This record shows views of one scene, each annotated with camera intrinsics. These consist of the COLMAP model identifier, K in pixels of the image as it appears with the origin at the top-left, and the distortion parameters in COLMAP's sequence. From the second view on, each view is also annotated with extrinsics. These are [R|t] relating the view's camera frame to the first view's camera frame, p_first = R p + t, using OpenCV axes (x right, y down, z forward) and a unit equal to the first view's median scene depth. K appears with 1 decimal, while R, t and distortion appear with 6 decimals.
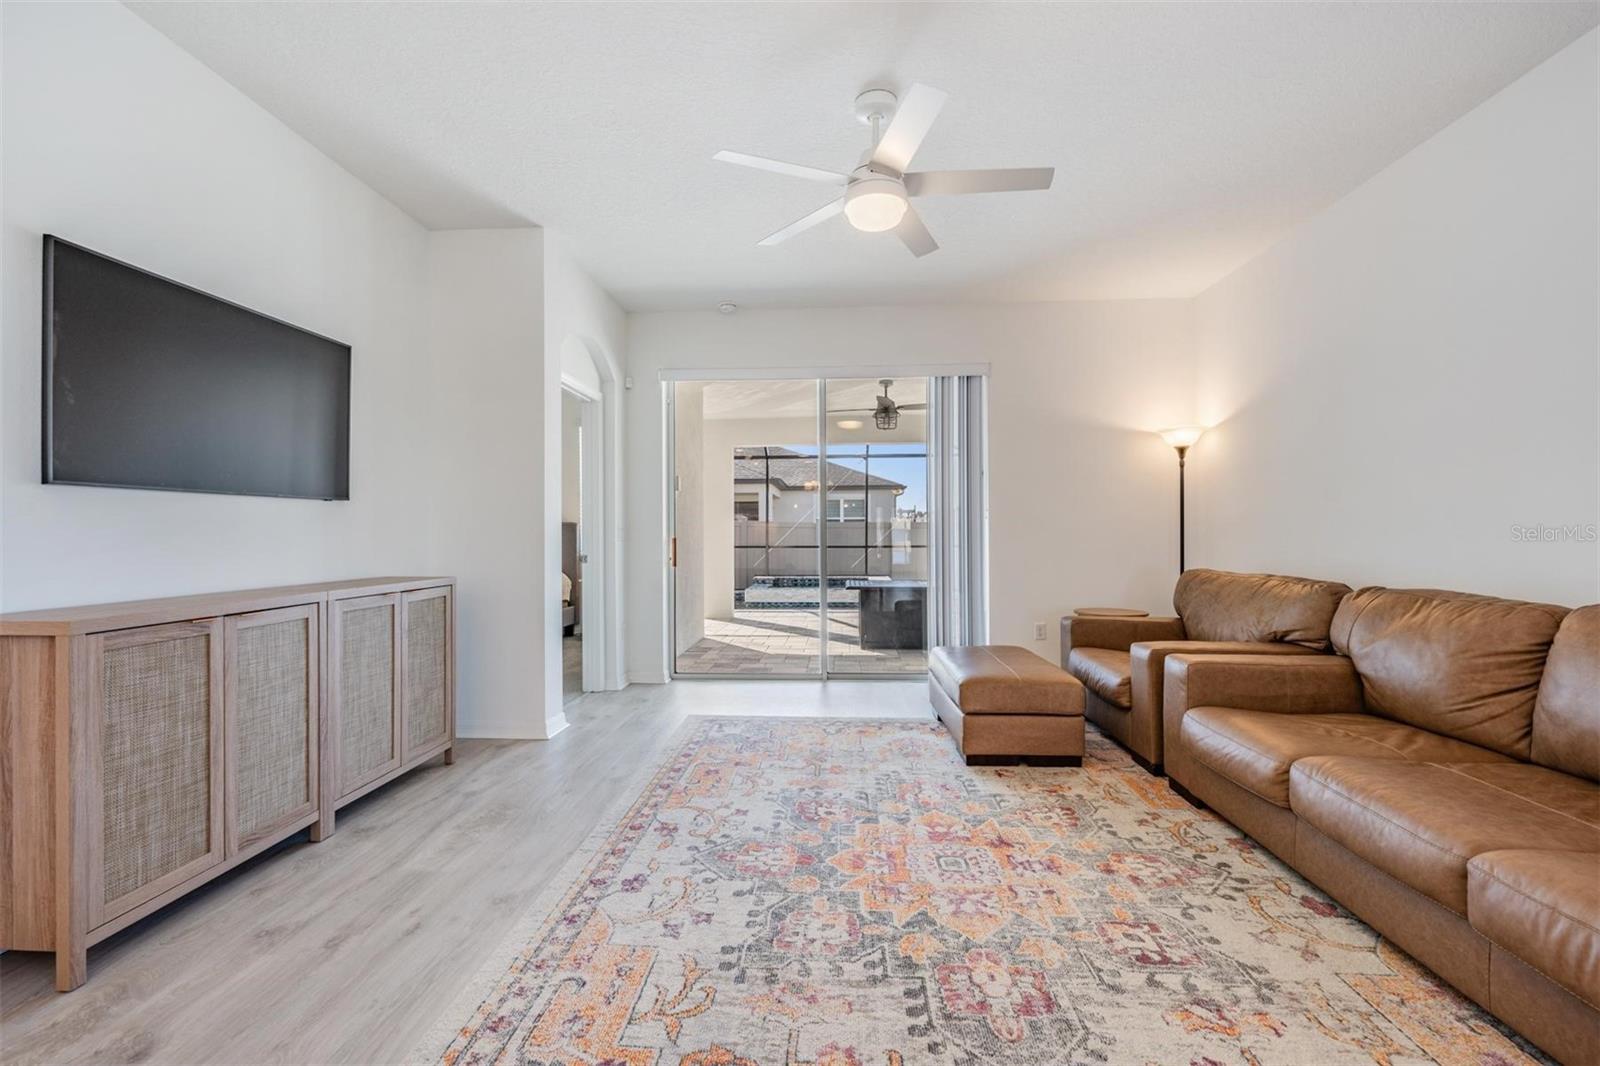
lens RADIAL K [[705.8, 0, 797.4], [0, 705.8, 530.8], [0, 0, 1]] dist [-0.000385, -0.000440]
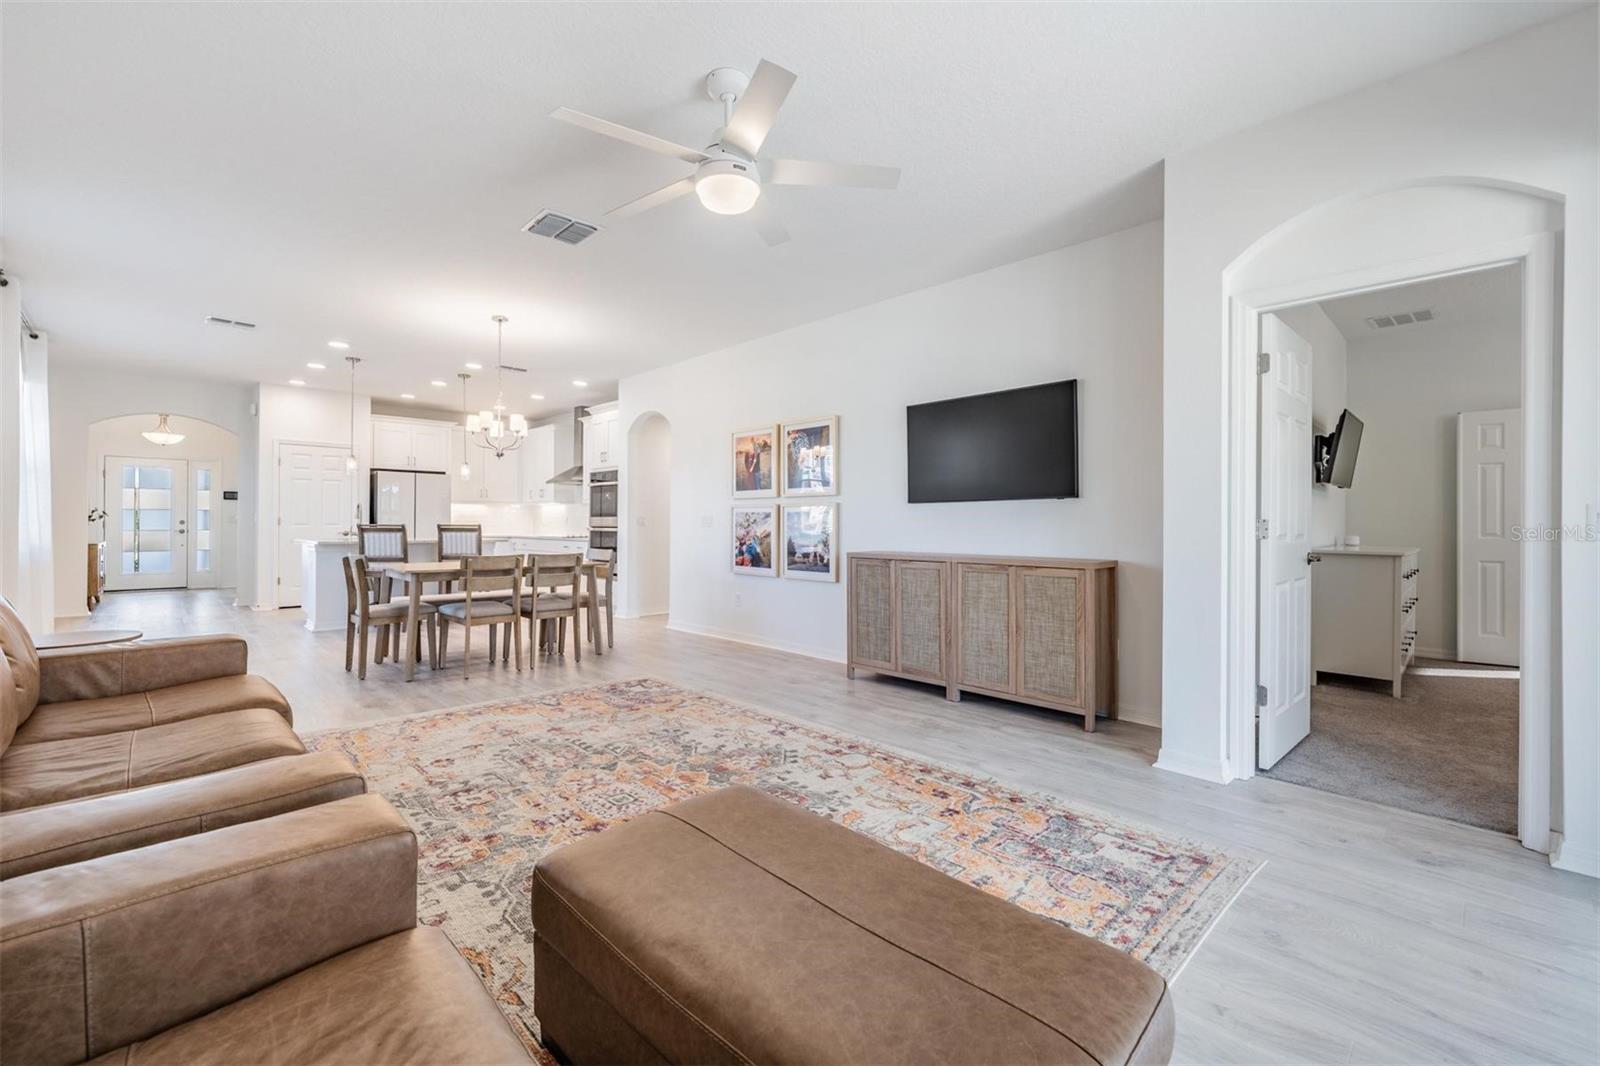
lens RADIAL K [[675.5, 0, 796.5], [0, 675.5, 525.4], [0, 0, 1]] dist [-0.000297, -0.000077]
pose [[-0.676939, 0.002522, -0.736035, 0.801355], [0.001091, 0.999996, 0.002424, 0.005695], [0.736038, 0.000838, -0.676939, 1.857307]]
